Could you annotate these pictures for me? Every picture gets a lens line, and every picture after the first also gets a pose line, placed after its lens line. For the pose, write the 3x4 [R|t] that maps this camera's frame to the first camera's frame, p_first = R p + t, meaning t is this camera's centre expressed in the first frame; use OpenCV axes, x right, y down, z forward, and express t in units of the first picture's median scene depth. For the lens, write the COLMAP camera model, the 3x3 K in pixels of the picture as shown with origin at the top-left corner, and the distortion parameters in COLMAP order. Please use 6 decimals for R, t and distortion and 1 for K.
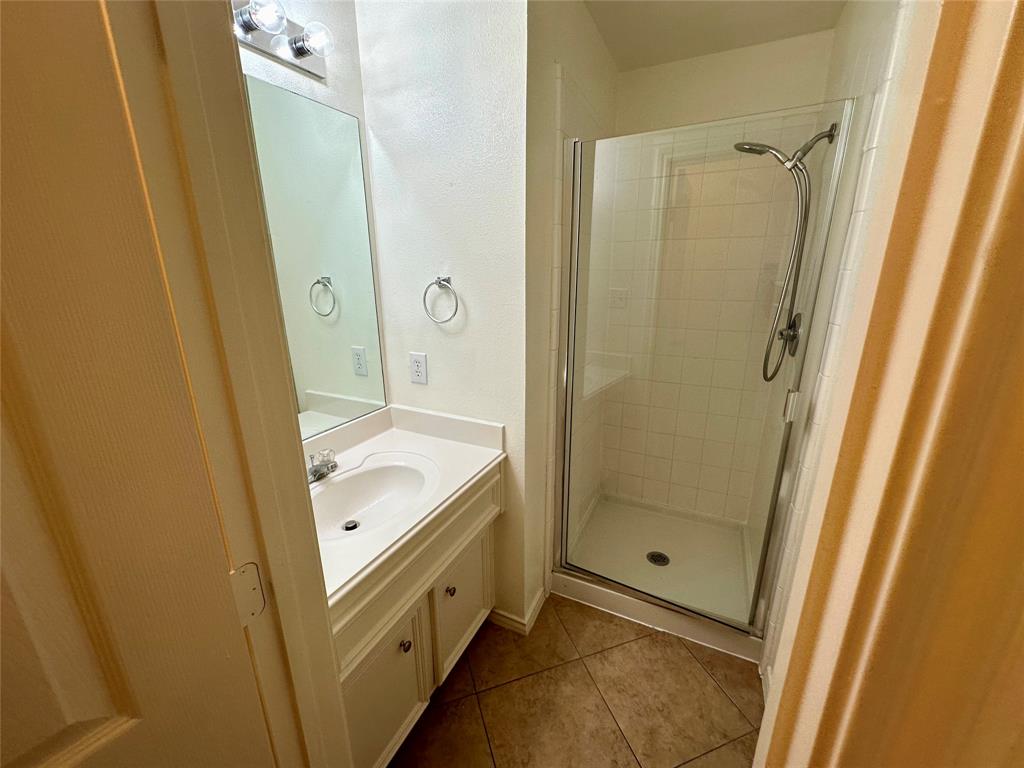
lens RADIAL K [[402.4, 0, 508.2], [0, 402.4, 387.1], [0, 0, 1]] dist [-0.005679, 0.001056]
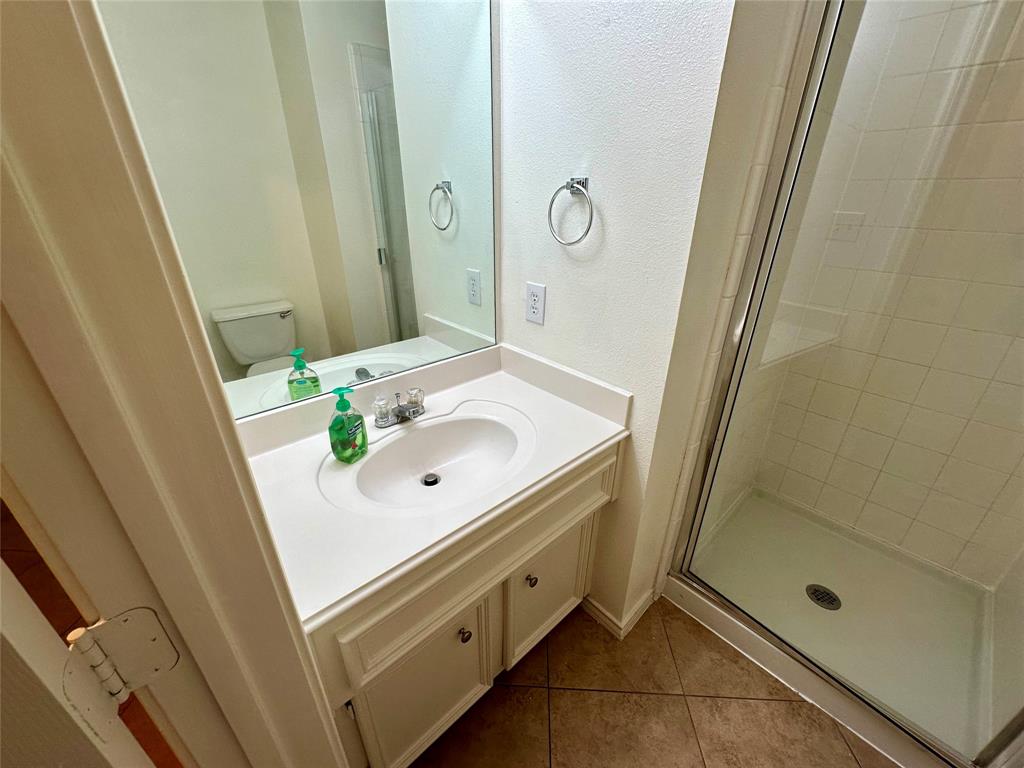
lens RADIAL K [[402.4, 0, 514.5], [0, 402.4, 383.9], [0, 0, 1]] dist [-0.005679, 0.001056]
pose [[0.932724, 0.167727, -0.319208, 0.019287], [-0.113333, 0.976733, 0.182066, -0.033311], [0.342318, -0.133640, 0.930031, 0.243104]]
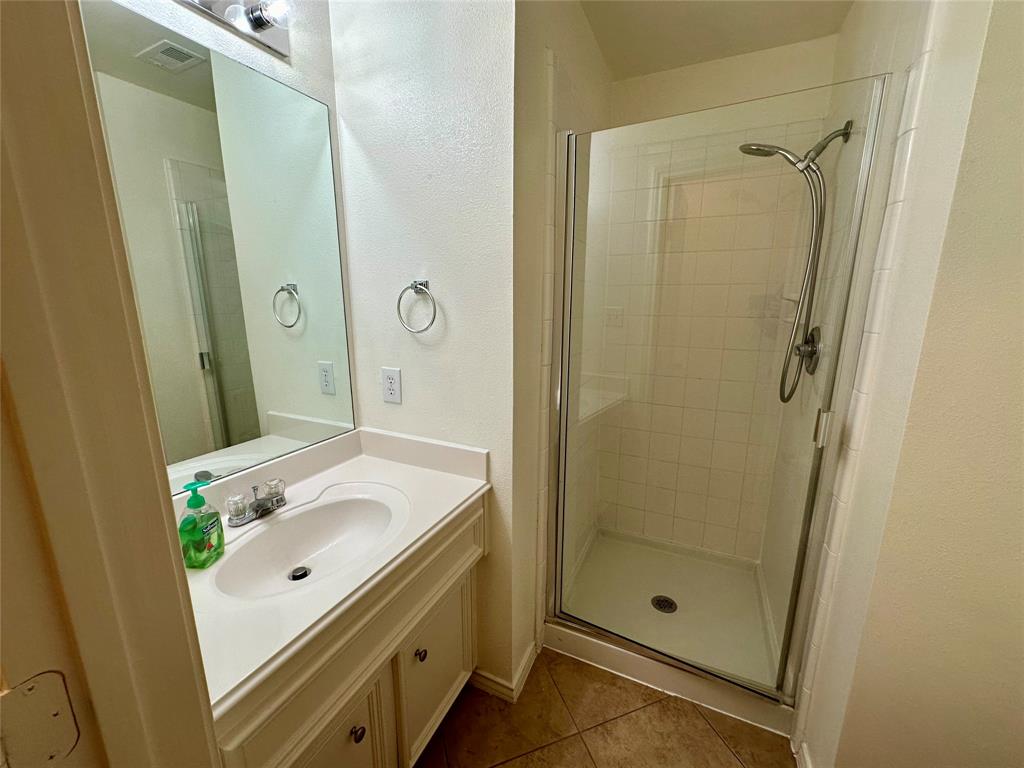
lens RADIAL K [[402.4, 0, 509.0], [0, 402.4, 386.7], [0, 0, 1]] dist [-0.005679, 0.001056]
pose [[0.999769, 0.005571, 0.020777, 0.014846], [-0.004123, 0.997602, -0.069084, 0.016503], [-0.021112, 0.068982, 0.997394, 0.128925]]
